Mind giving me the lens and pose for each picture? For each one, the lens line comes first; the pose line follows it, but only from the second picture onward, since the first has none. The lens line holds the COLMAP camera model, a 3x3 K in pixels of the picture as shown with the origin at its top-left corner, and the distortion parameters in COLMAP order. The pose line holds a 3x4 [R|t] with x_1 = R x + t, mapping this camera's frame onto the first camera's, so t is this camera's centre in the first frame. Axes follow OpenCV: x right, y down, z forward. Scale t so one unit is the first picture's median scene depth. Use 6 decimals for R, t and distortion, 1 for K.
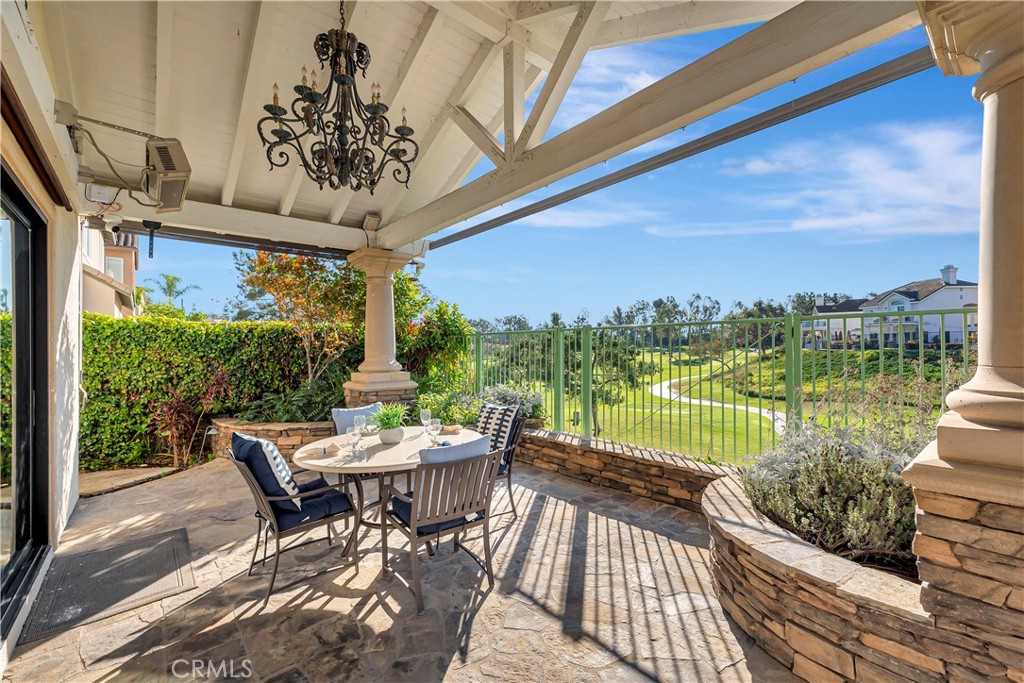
lens RADIAL K [[428.6, 0, 516.8], [0, 428.6, 342.8], [0, 0, 1]] dist [0.001741, -0.000091]
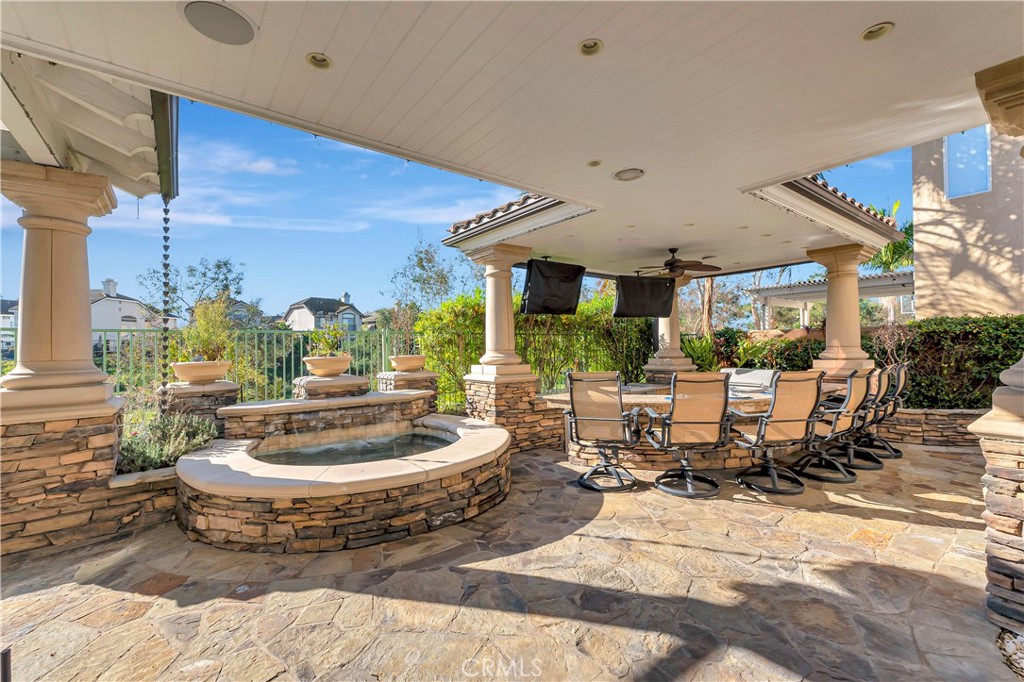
lens RADIAL K [[433.3, 0, 512.0], [0, 433.3, 341.0], [0, 0, 1]] dist [0.003741, 0.000193]
pose [[0.040581, 0.021650, 0.998942, -0.021115], [0.003825, 0.999755, -0.021824, 0.000409], [-0.999169, 0.004707, 0.040489, -0.034576]]
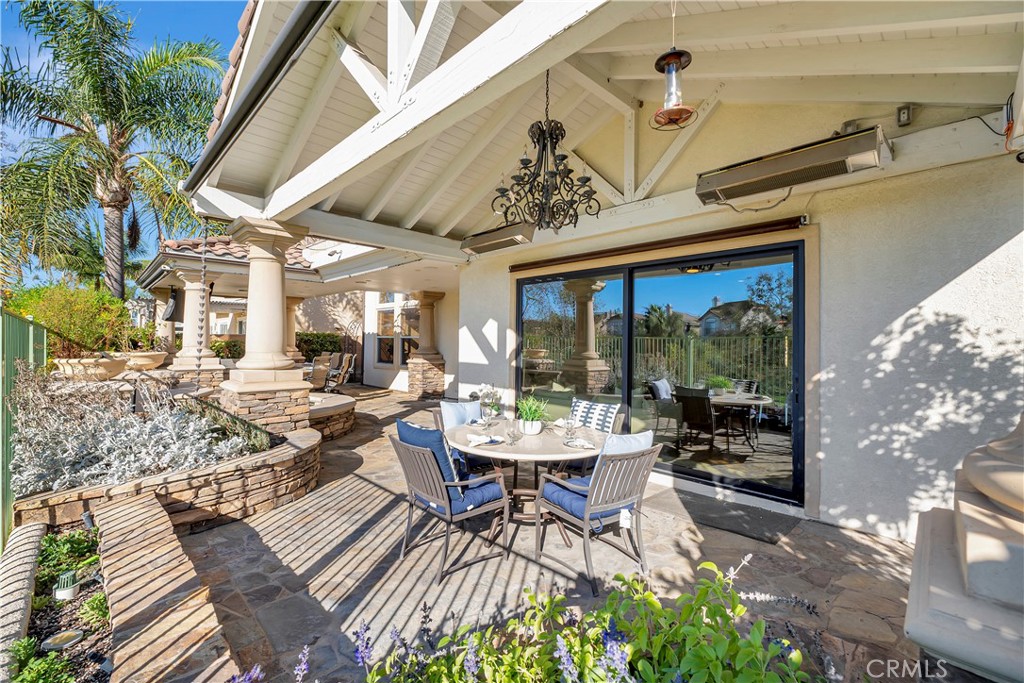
lens RADIAL K [[428.6, 0, 516.8], [0, 428.6, 342.8], [0, 0, 1]] dist [0.001741, -0.000091]
pose [[-0.996762, 0.001819, -0.080386, -0.008562], [0.002696, 0.999938, -0.010791, 0.000744], [0.080361, -0.010973, -0.996705, 0.102863]]
